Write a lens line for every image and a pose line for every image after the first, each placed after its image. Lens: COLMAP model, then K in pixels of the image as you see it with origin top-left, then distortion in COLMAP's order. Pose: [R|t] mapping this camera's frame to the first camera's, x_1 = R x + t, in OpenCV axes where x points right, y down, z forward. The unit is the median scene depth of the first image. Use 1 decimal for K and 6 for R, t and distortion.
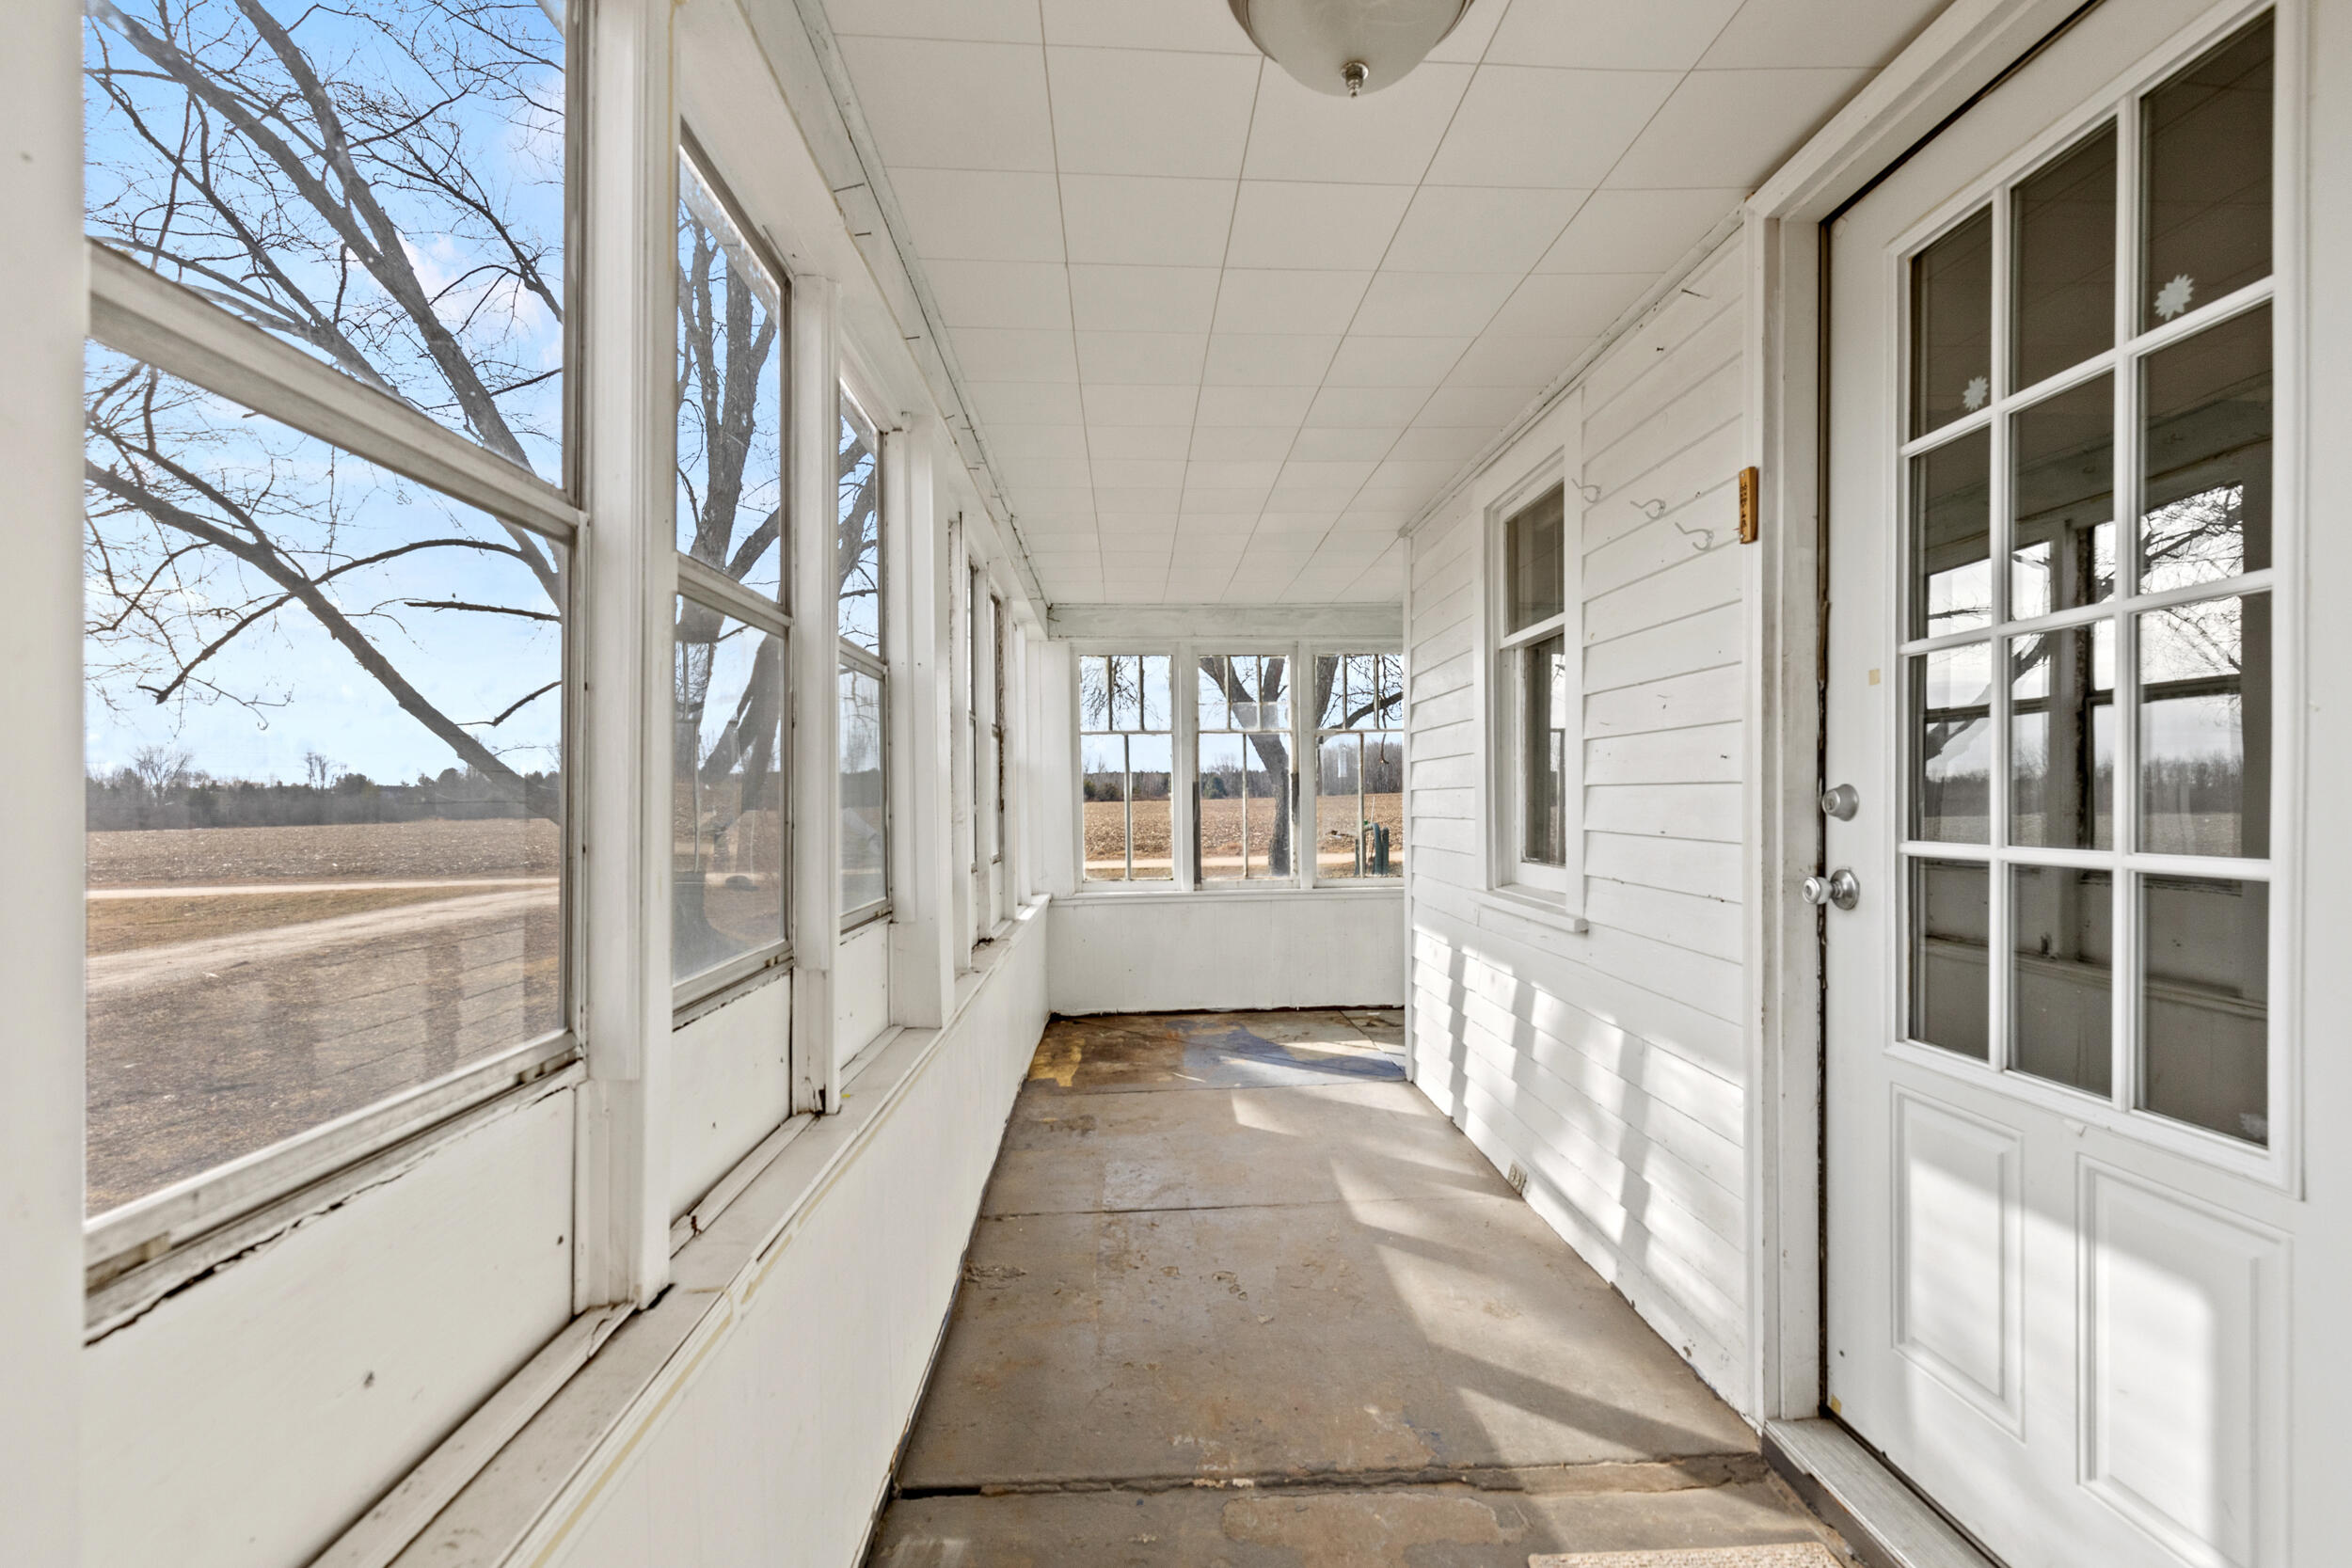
lens RADIAL K [[1078.2, 0, 1180.5], [0, 1078.2, 791.2], [0, 0, 1]] dist [0.010599, 0.000481]
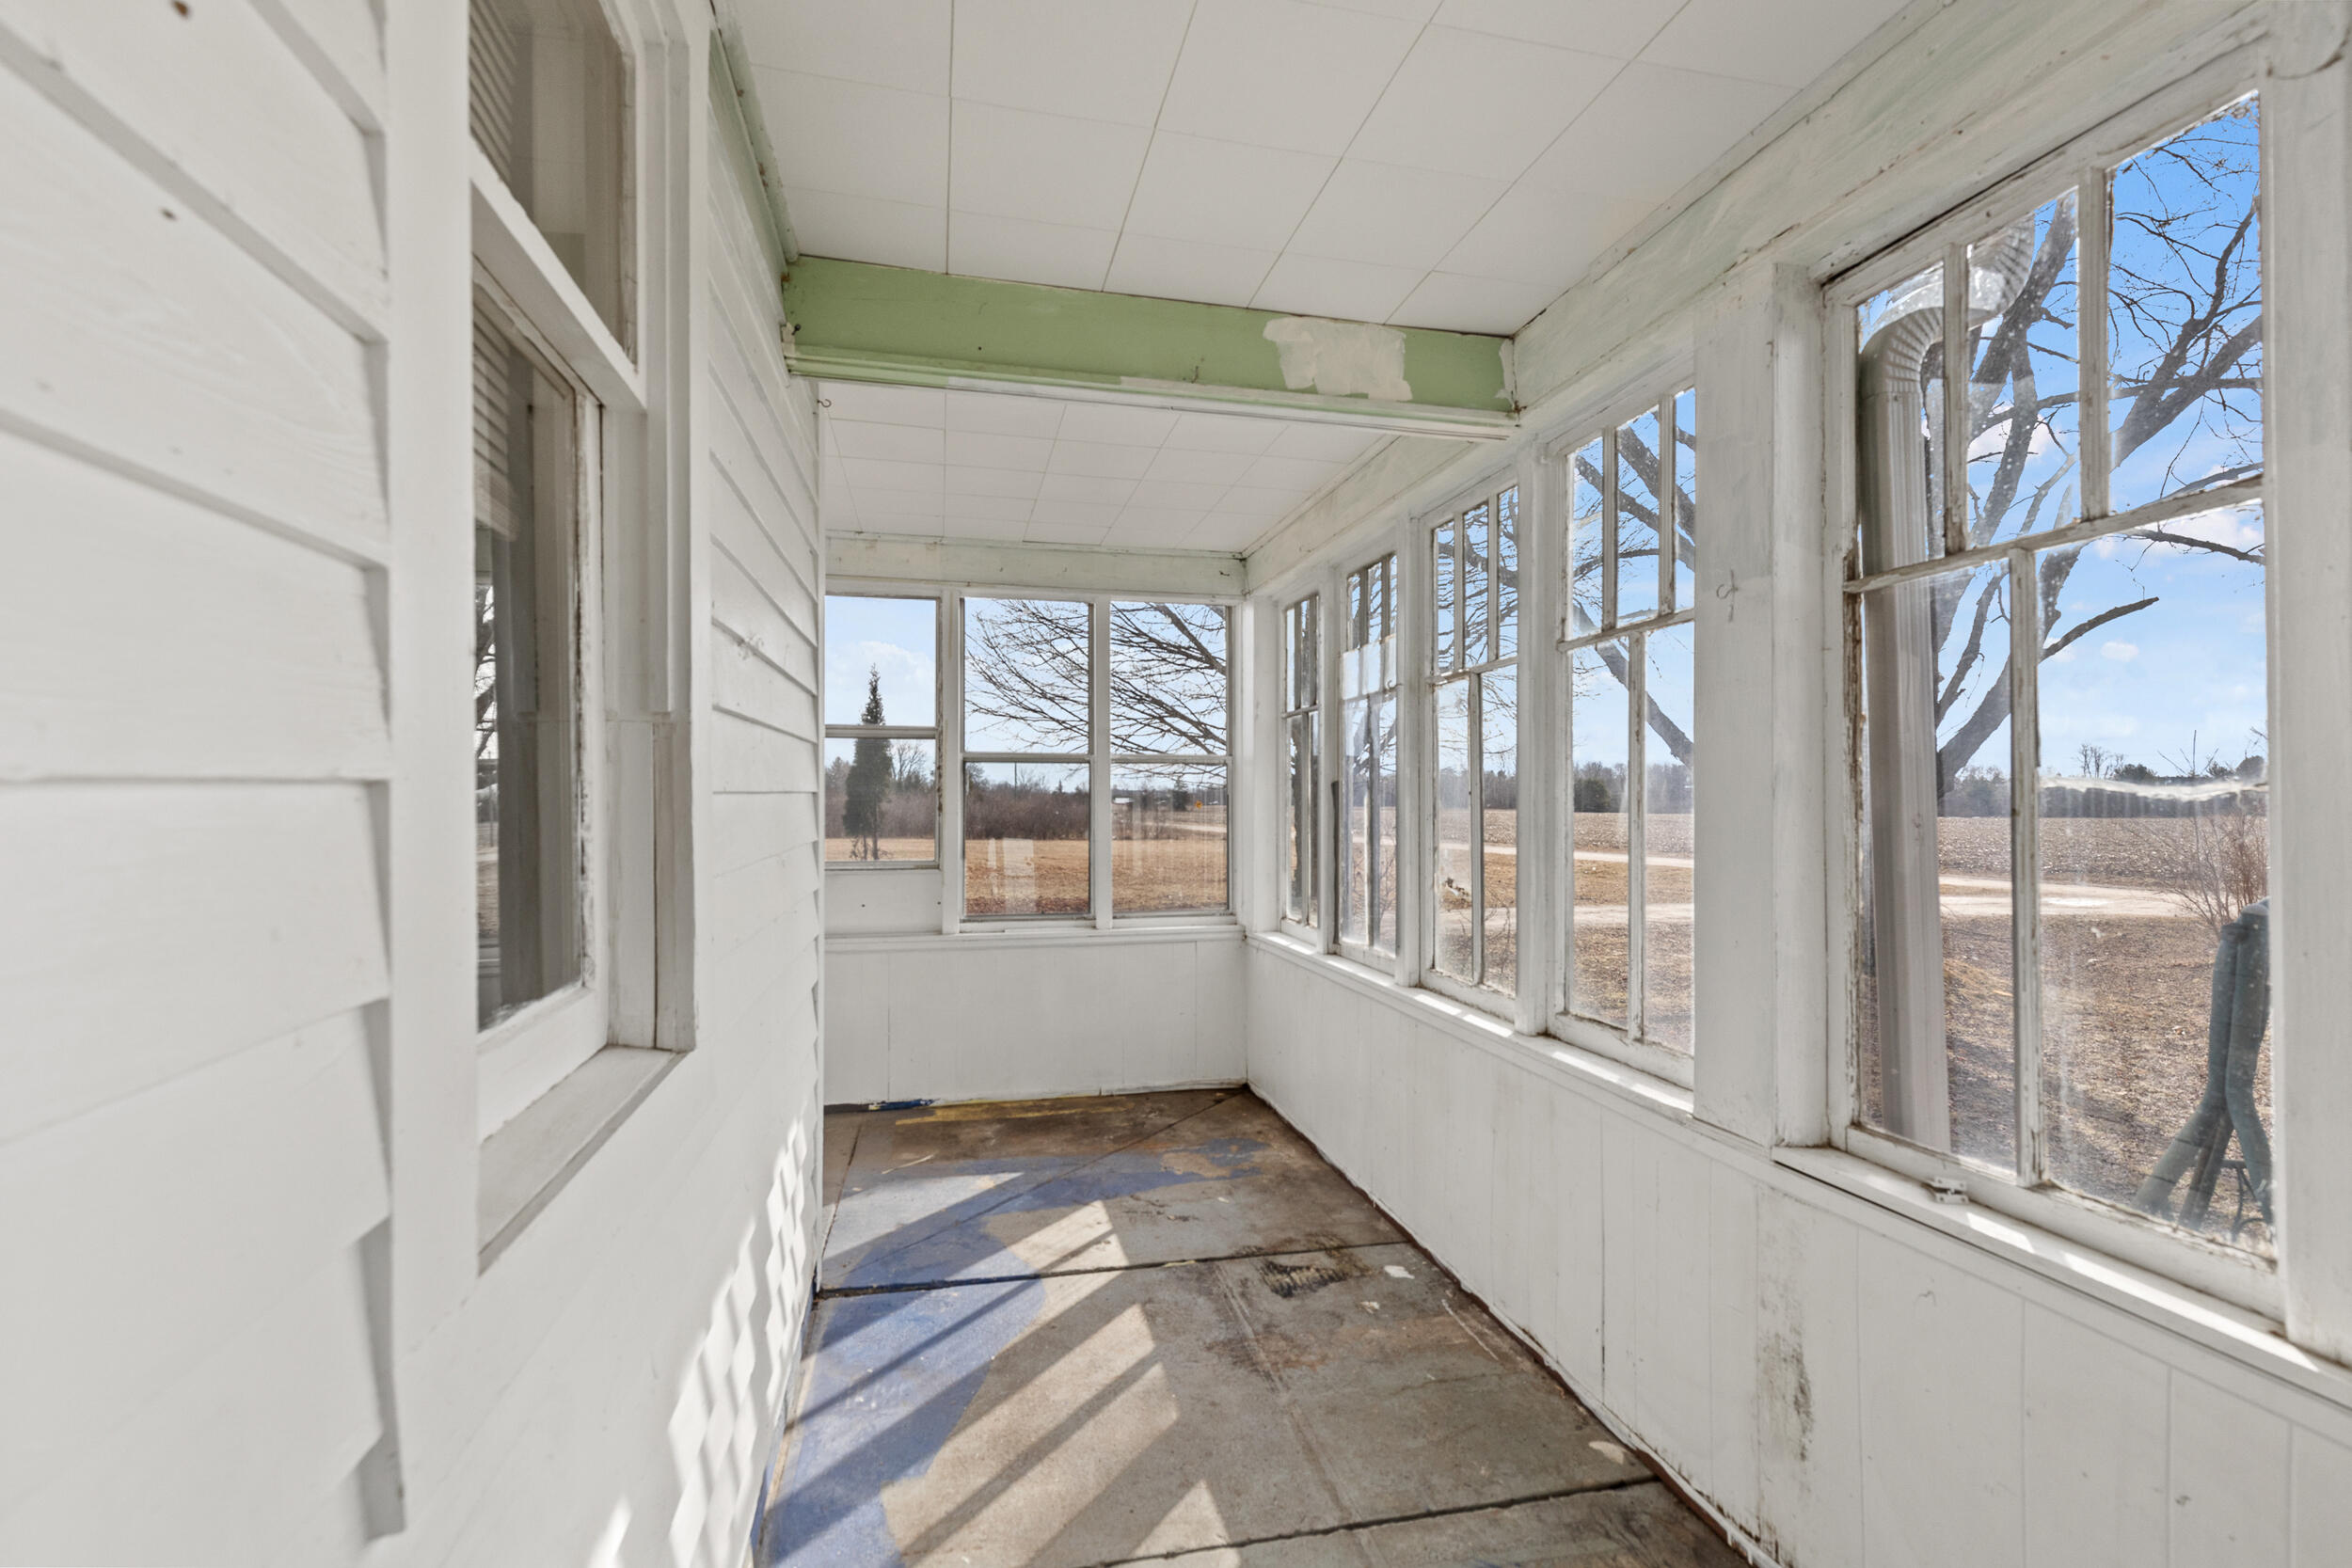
lens RADIAL K [[1078.2, 0, 1181.5], [0, 1078.2, 785.3], [0, 0, 1]] dist [0.010599, 0.000481]
pose [[0.175356, 0.000480, -0.984505, 0.737533], [0.001721, 0.999998, 0.000794, -0.004883], [0.984504, -0.001834, 0.175355, 0.976895]]
